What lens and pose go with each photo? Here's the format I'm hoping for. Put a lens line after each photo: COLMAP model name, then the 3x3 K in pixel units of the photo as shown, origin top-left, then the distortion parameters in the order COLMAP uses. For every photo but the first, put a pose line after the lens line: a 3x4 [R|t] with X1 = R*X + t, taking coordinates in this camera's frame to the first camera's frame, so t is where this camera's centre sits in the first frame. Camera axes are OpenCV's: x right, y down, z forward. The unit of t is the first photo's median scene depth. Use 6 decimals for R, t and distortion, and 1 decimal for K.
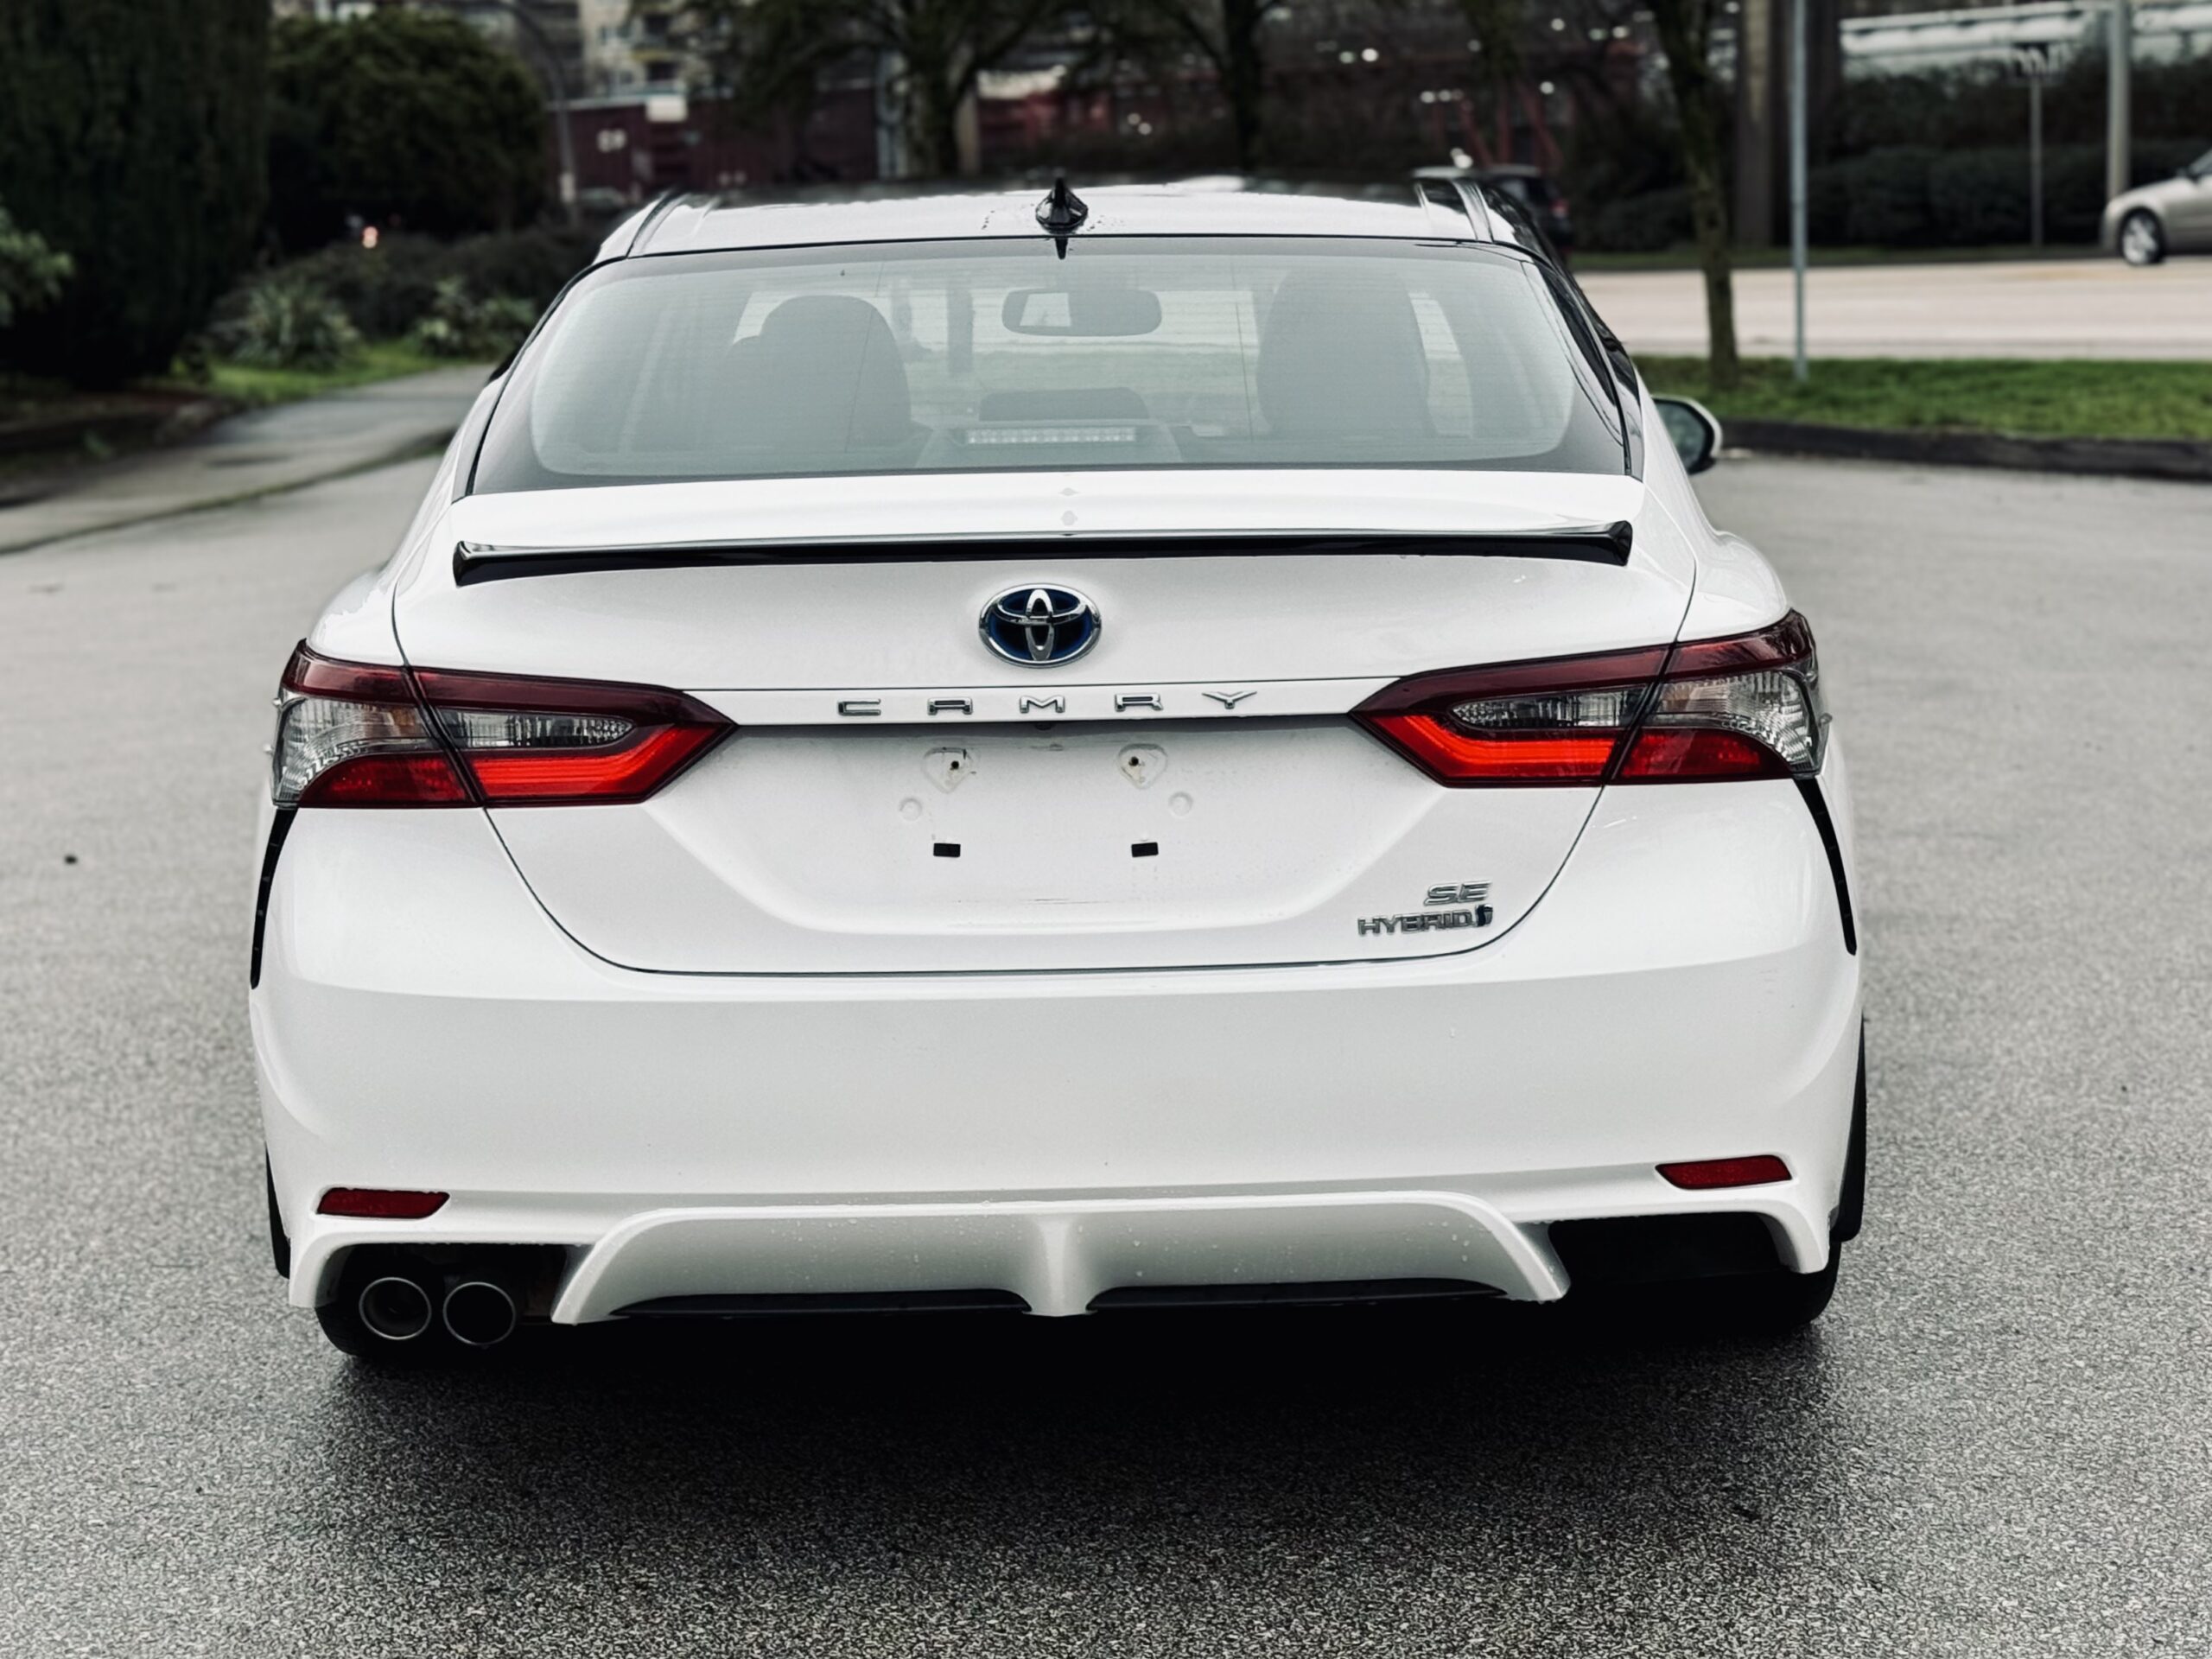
lens RADIAL K [[3933.8, 0, 1347.3], [0, 3933.8, 1148.1], [0, 0, 1]] dist [0.083941, -0.108682]
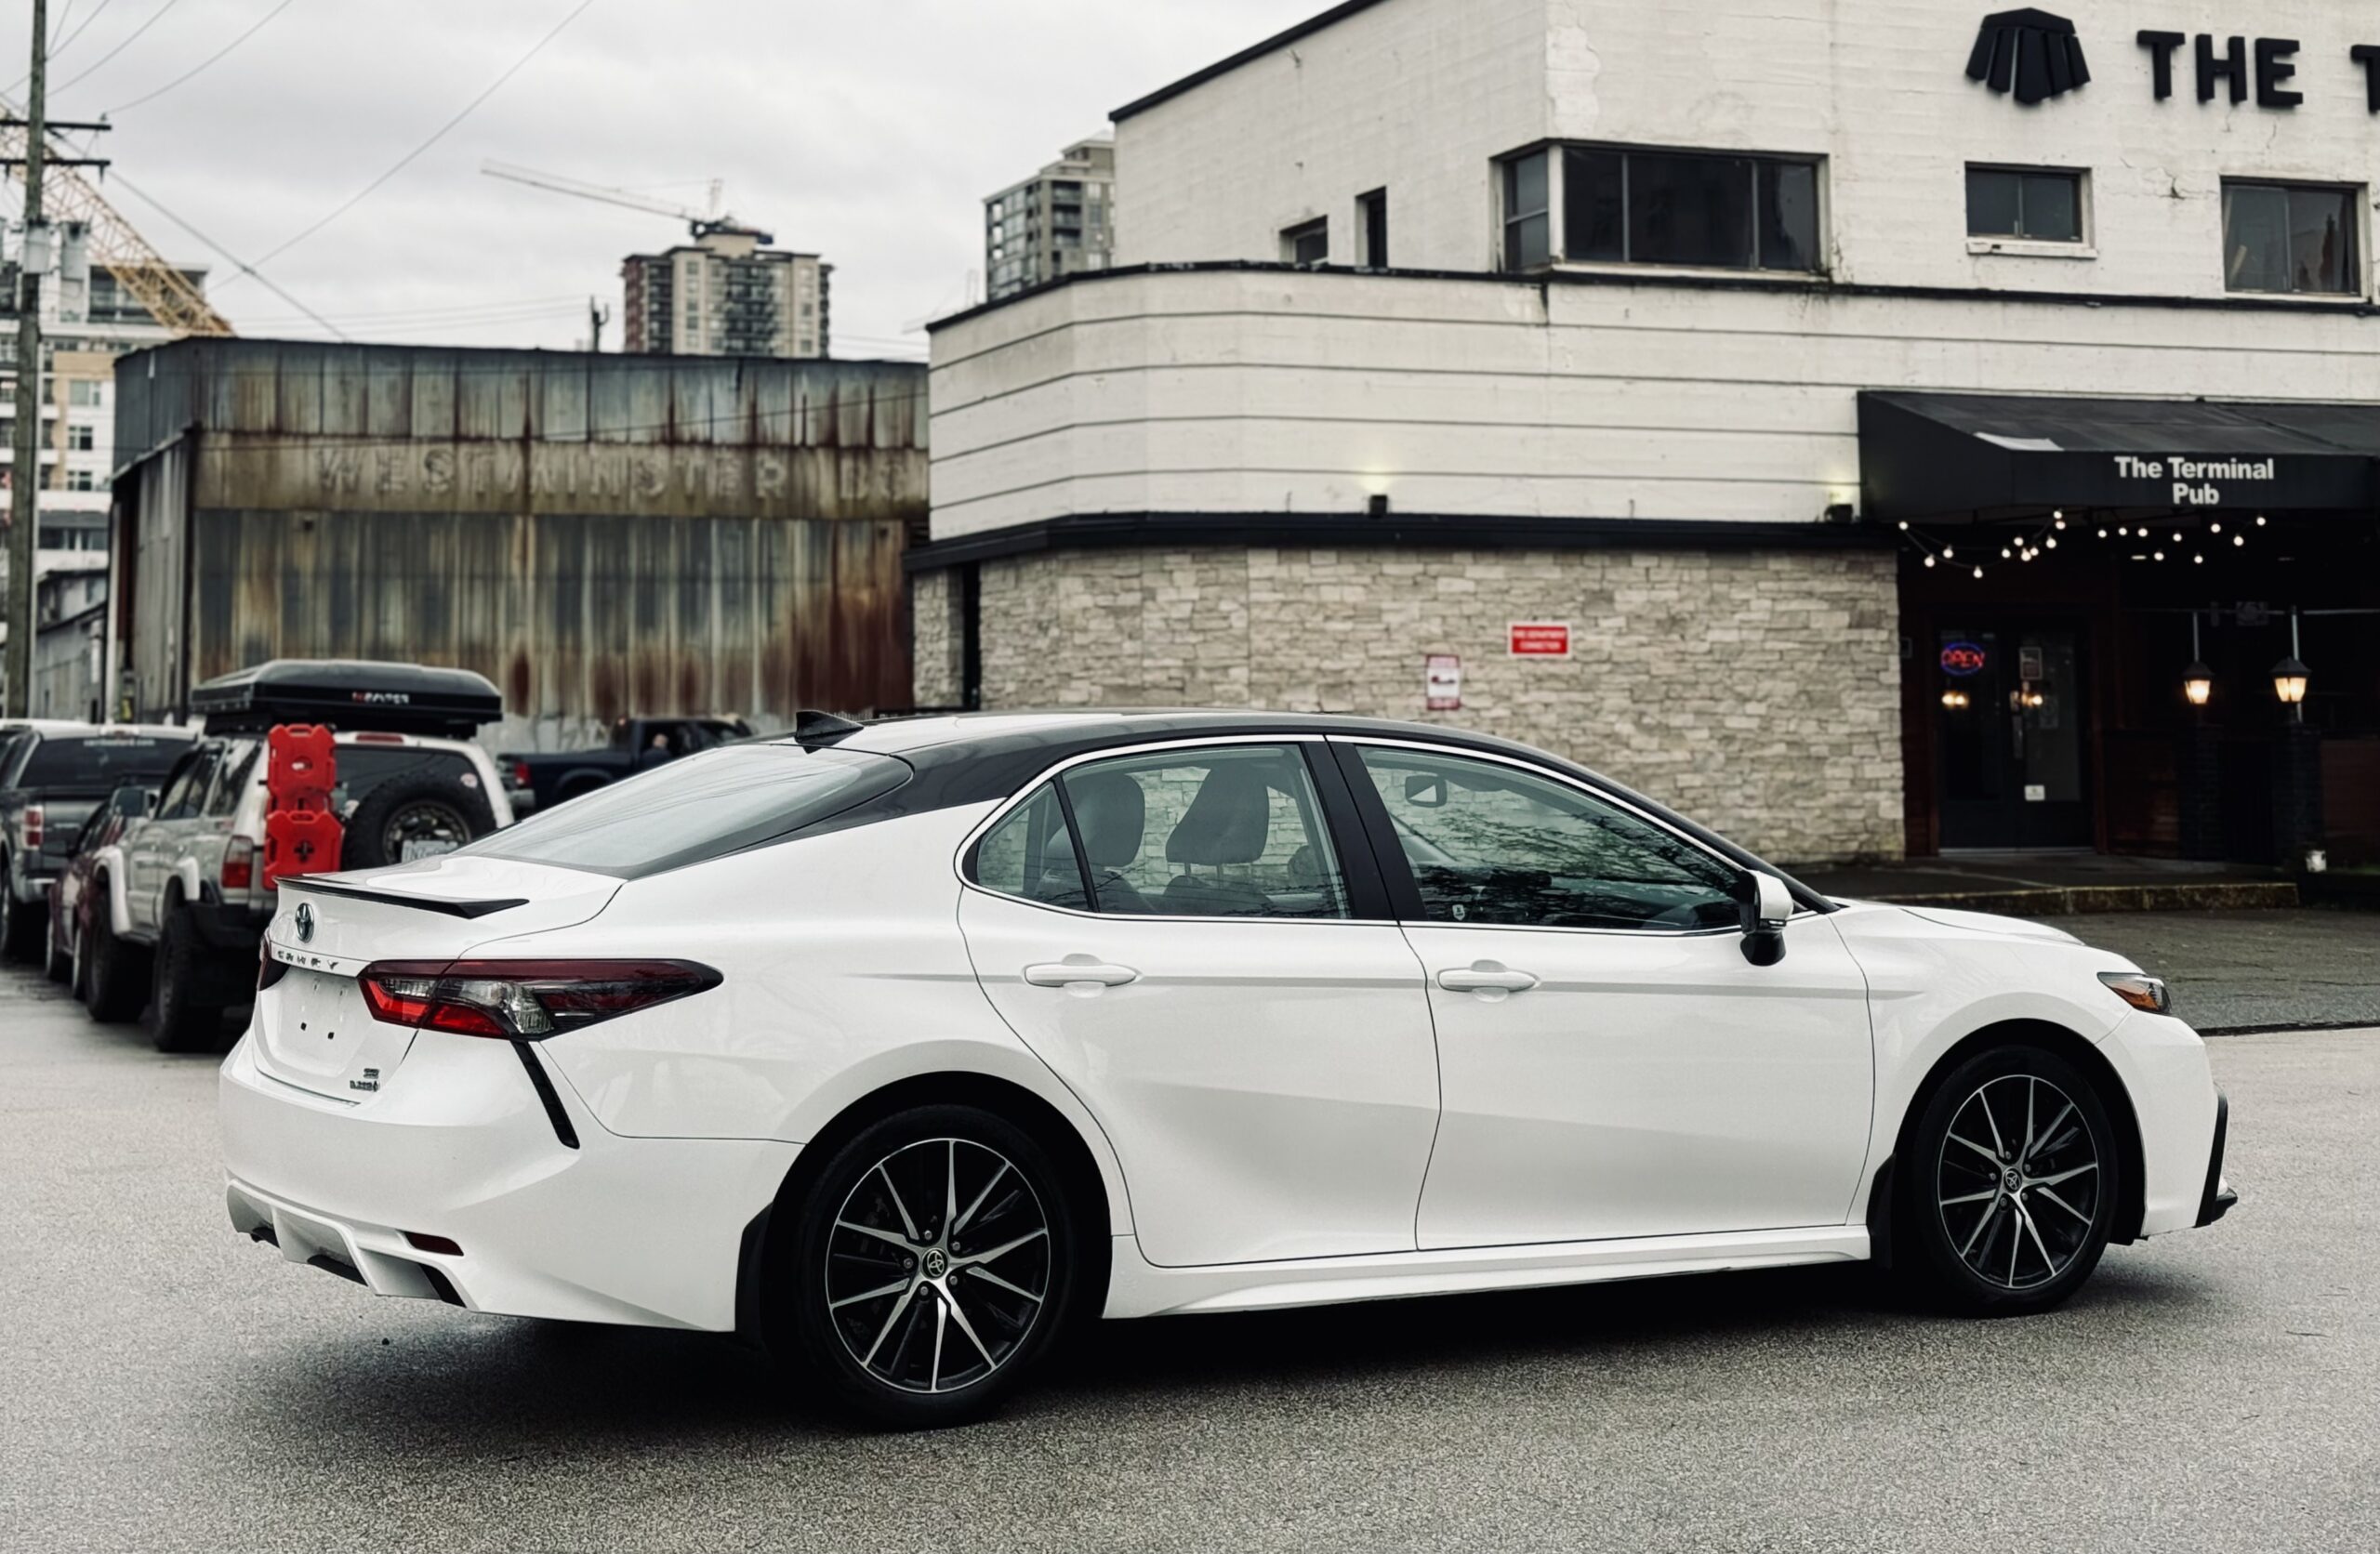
lens RADIAL K [[3423.5, 0, 1195.5], [0, 3423.5, 867.0], [0, 0, 1]] dist [0.112874, -0.068125]
pose [[0.472387, 0.055368, -0.879650, 0.242429], [-0.206746, 0.977141, -0.049522, -0.023176], [0.856800, 0.205257, 0.473036, 0.072768]]
